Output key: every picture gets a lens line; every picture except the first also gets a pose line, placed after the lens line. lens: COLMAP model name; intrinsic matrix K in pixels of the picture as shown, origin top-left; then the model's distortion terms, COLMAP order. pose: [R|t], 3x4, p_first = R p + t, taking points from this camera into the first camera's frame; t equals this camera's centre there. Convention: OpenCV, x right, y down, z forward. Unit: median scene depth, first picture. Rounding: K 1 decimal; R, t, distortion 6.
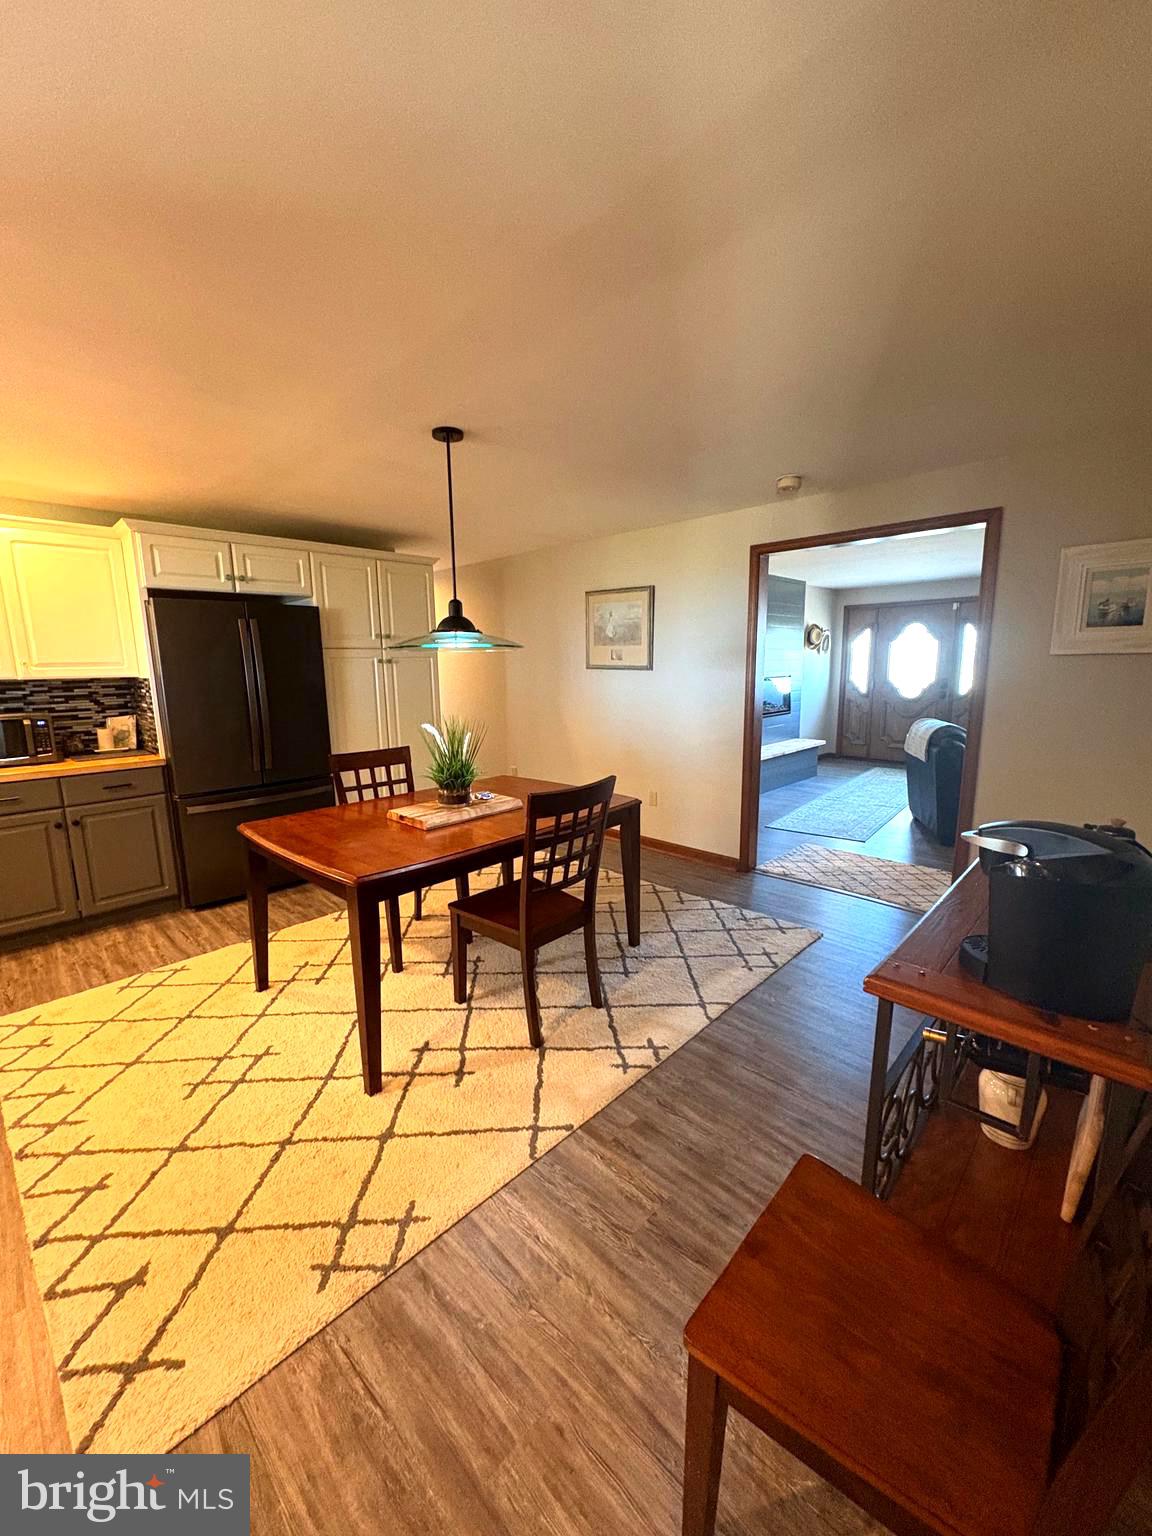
lens RADIAL K [[609.3, 0, 567.5], [0, 609.3, 764.5], [0, 0, 1]] dist [0.002646, 0.000488]
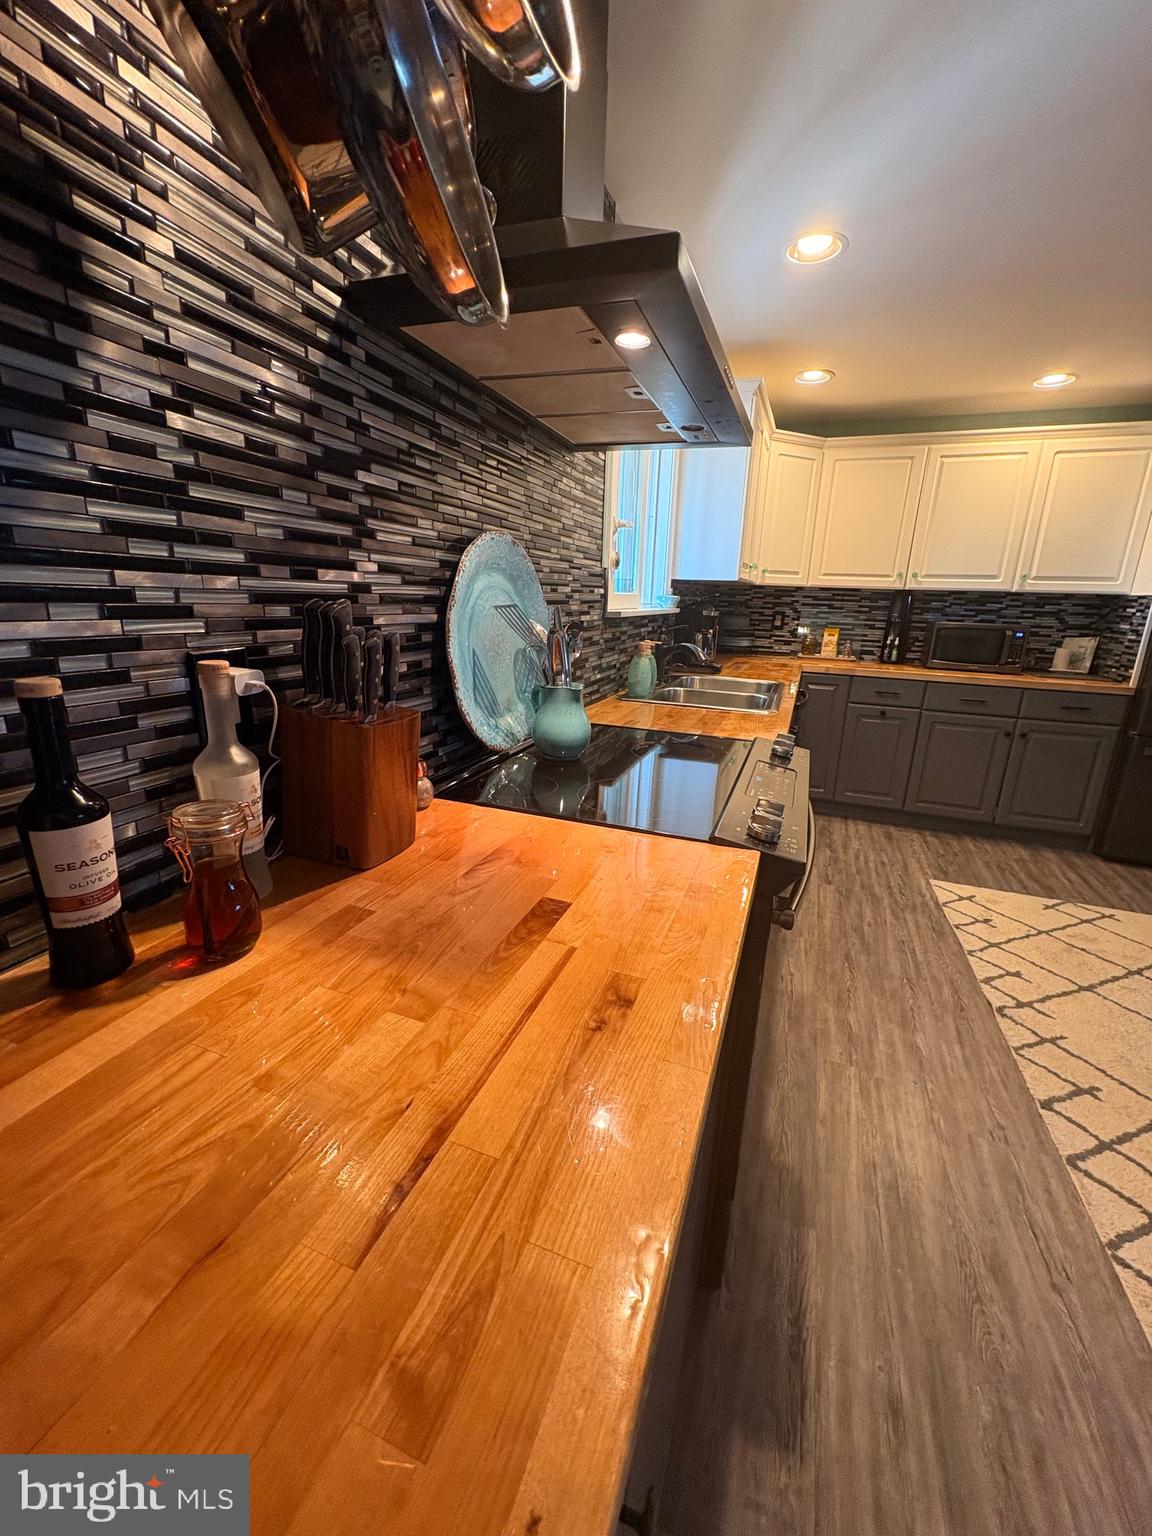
lens RADIAL K [[609.3, 0, 582.9], [0, 609.3, 763.0], [0, 0, 1]] dist [0.002646, 0.000488]
pose [[0.410137, 0.269909, -0.871170, -0.198318], [-0.185232, 0.959948, 0.210210, 0.061026], [0.893016, 0.075153, 0.443706, -0.114116]]
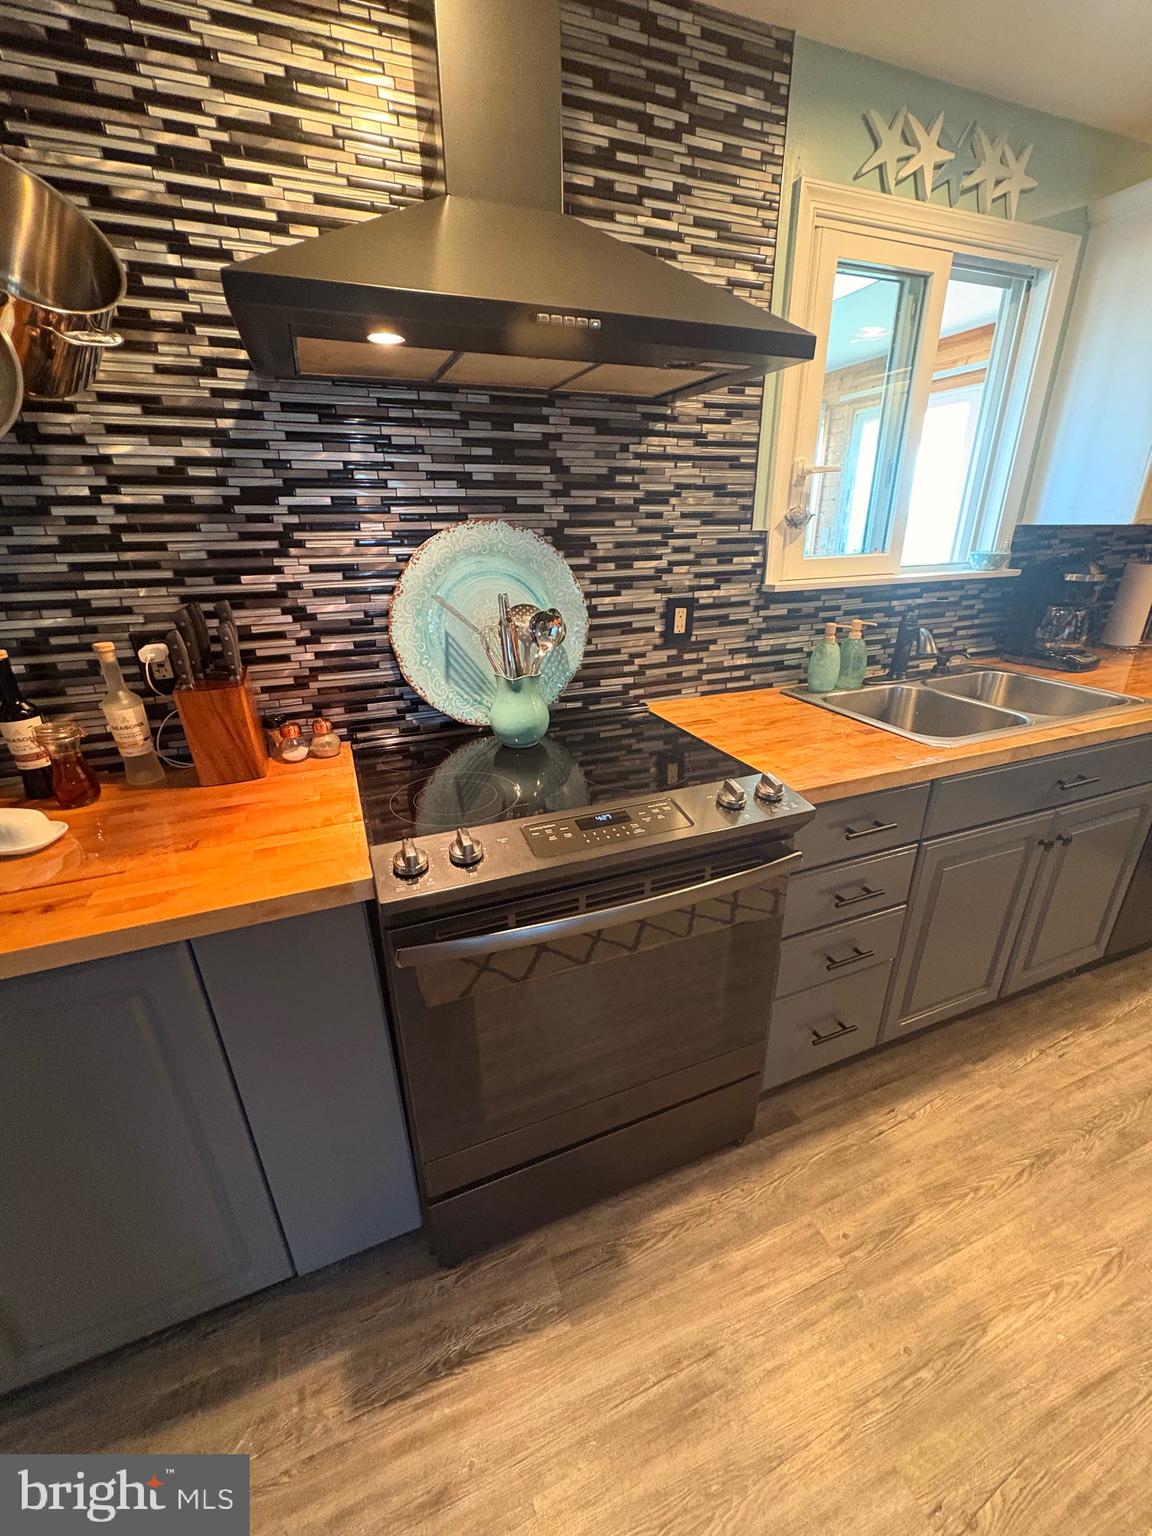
lens RADIAL K [[609.3, 0, 579.5], [0, 609.3, 766.5], [0, 0, 1]] dist [0.002646, 0.000488]
pose [[-0.399357, 0.357093, -0.844393, -0.221484], [-0.127016, 0.890593, 0.436704, -0.032386], [0.907954, 0.281652, -0.310308, 0.247282]]
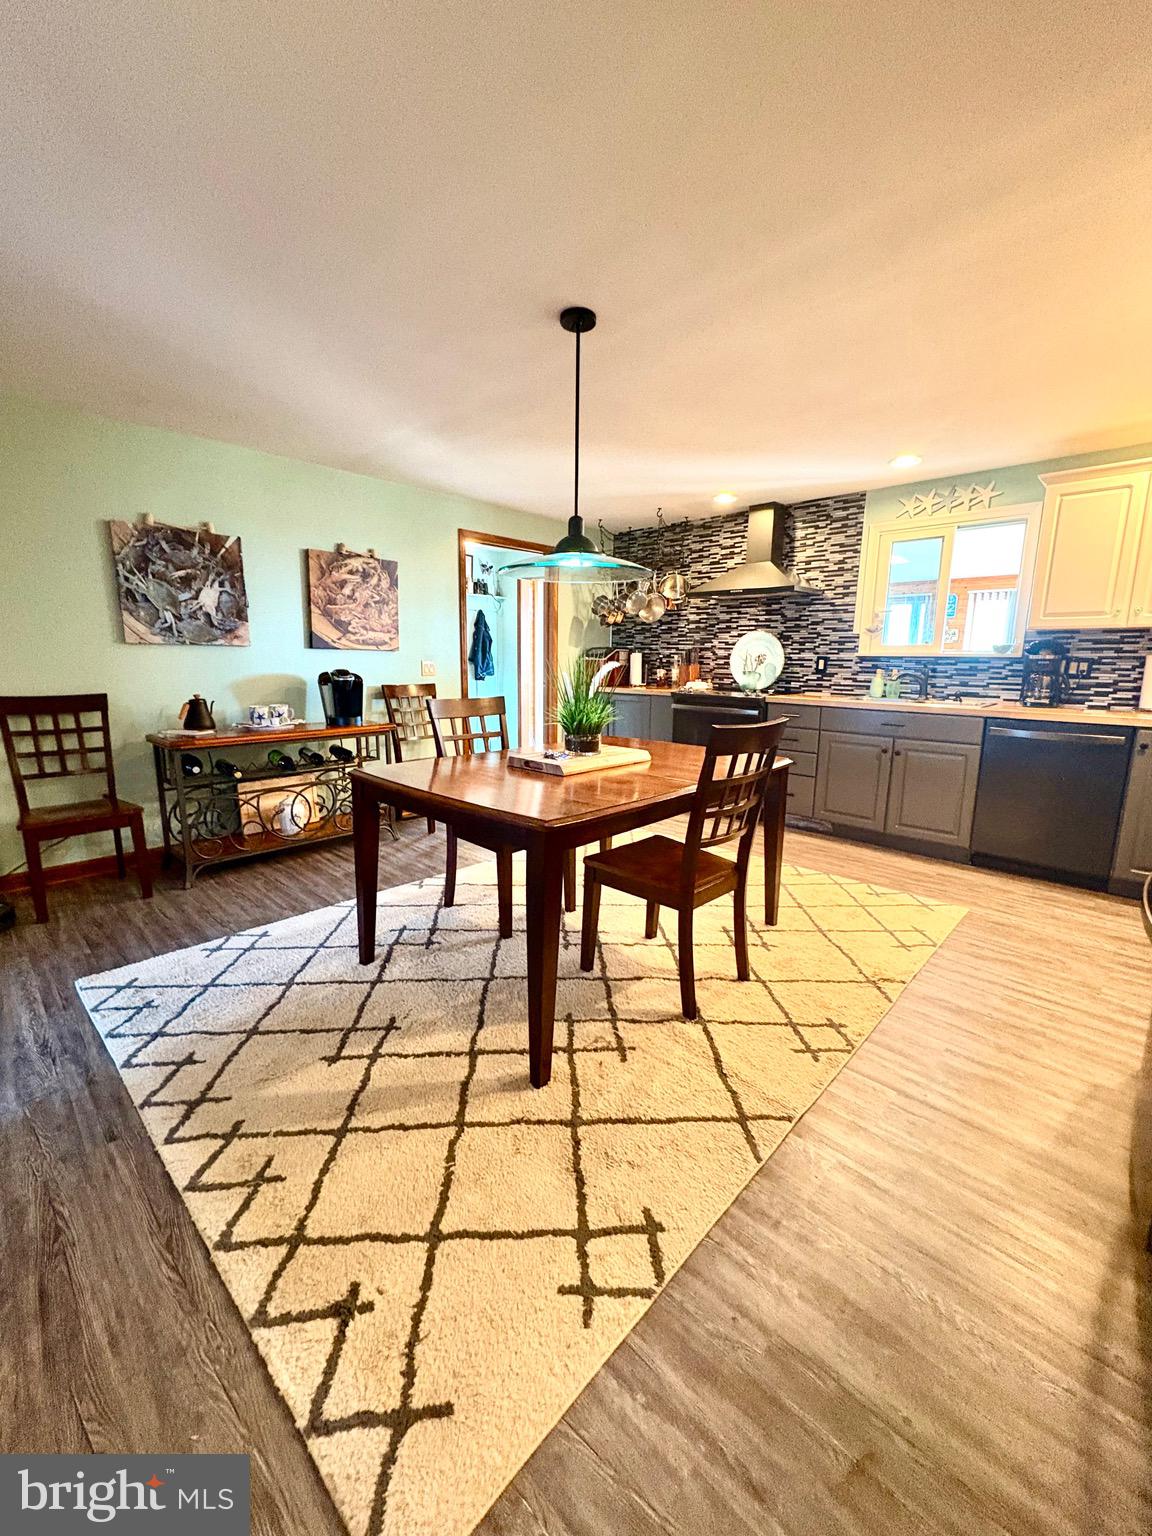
lens RADIAL K [[609.3, 0, 576.6], [0, 609.3, 764.9], [0, 0, 1]] dist [0.002646, 0.000488]
pose [[-0.999787, 0.003591, -0.020348, -0.127778], [-0.003407, 0.942655, 0.333753, -0.181952], [0.020379, 0.333751, -0.942441, 1.545875]]
